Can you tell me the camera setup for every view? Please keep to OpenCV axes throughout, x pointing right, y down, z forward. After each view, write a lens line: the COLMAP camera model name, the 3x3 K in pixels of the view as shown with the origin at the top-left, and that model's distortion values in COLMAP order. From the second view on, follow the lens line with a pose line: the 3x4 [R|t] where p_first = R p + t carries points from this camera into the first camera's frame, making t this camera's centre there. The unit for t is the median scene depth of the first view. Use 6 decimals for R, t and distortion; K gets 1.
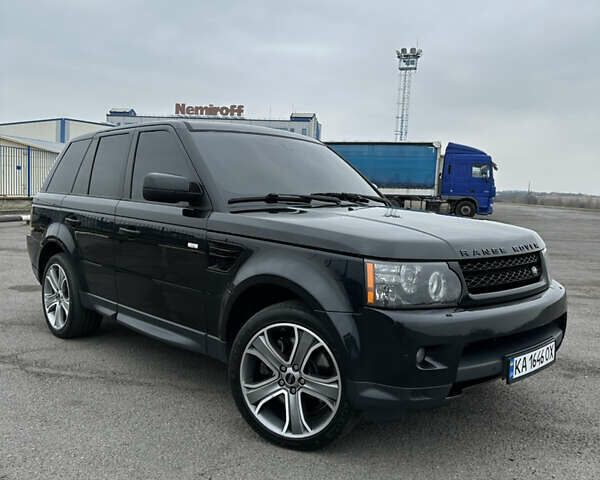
lens RADIAL K [[569.1, 0, 302.0], [0, 569.1, 229.3], [0, 0, 1]] dist [0.061590, 0.000000]
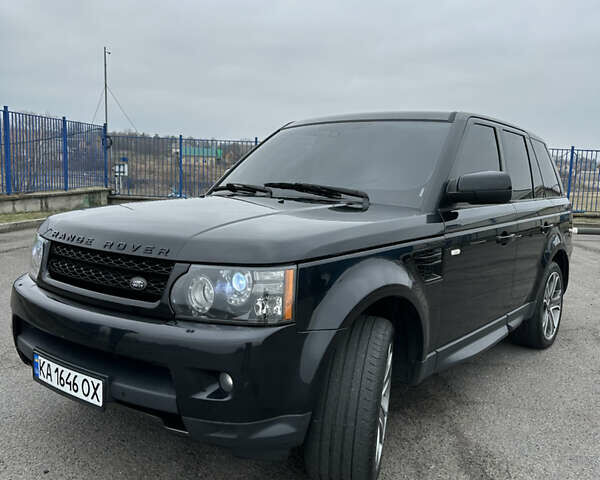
lens RADIAL K [[569.1, 0, 302.9], [0, 569.1, 237.5], [0, 0, 1]] dist [0.061590, 0.000000]
pose [[0.127911, 0.078323, -0.988688, 1.090398], [-0.093873, 0.993358, 0.066548, -0.048620], [0.987333, 0.084299, 0.134414, 1.067925]]
